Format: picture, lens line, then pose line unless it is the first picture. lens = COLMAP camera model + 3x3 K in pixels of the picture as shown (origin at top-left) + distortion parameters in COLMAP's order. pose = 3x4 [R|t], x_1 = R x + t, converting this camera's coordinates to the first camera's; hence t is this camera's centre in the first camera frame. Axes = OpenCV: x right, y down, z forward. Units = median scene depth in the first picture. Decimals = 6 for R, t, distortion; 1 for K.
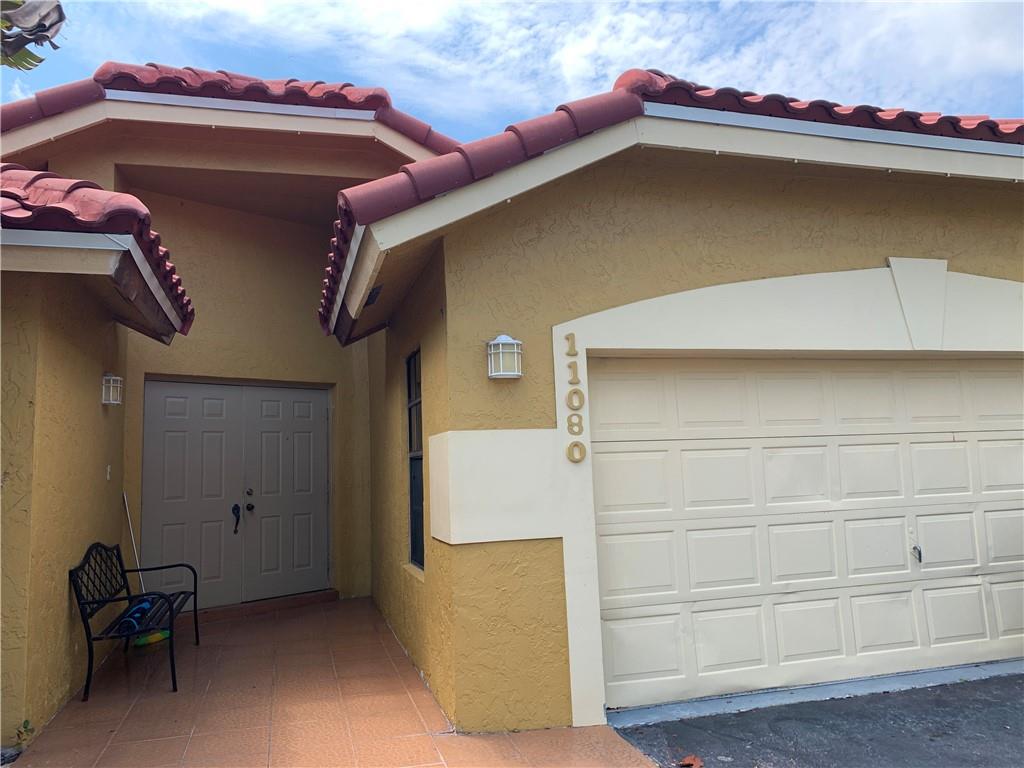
lens RADIAL K [[794.3, 0, 512.7], [0, 794.3, 380.3], [0, 0, 1]] dist [0.091451, -0.130940]
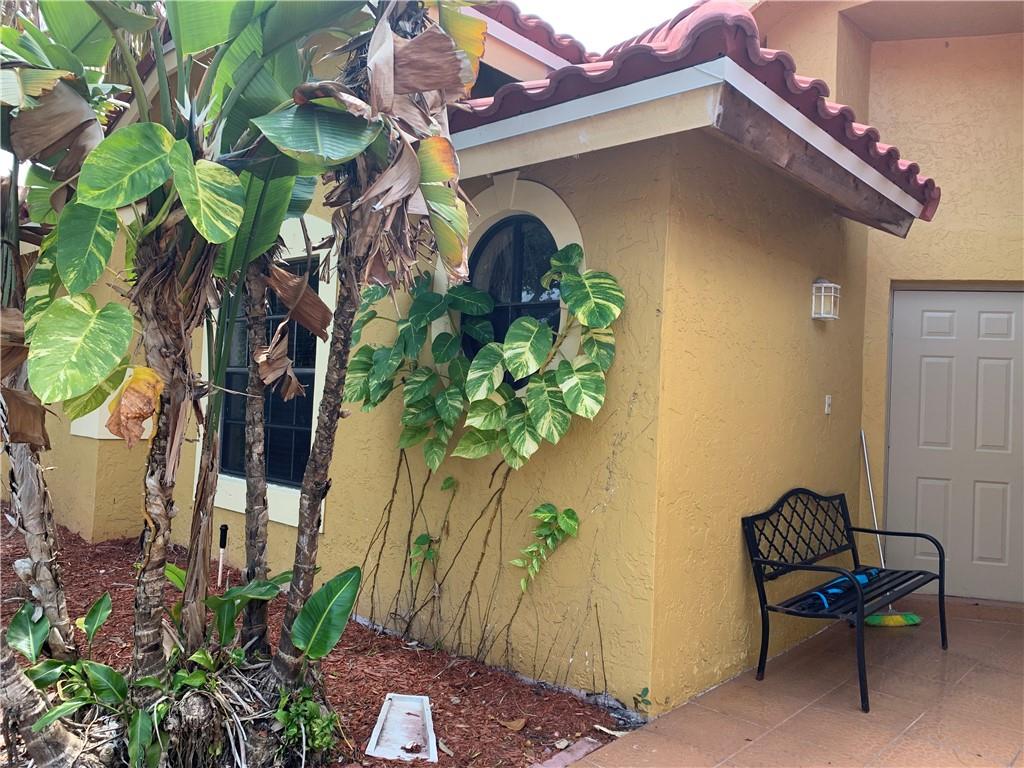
lens RADIAL K [[794.3, 0, 512.7], [0, 794.3, 380.3], [0, 0, 1]] dist [0.091451, -0.130940]
pose [[0.525055, 0.037188, -0.850255, 0.016136], [0.030650, 0.997571, 0.062558, 0.030582], [0.850516, -0.058907, 0.522640, 0.313908]]
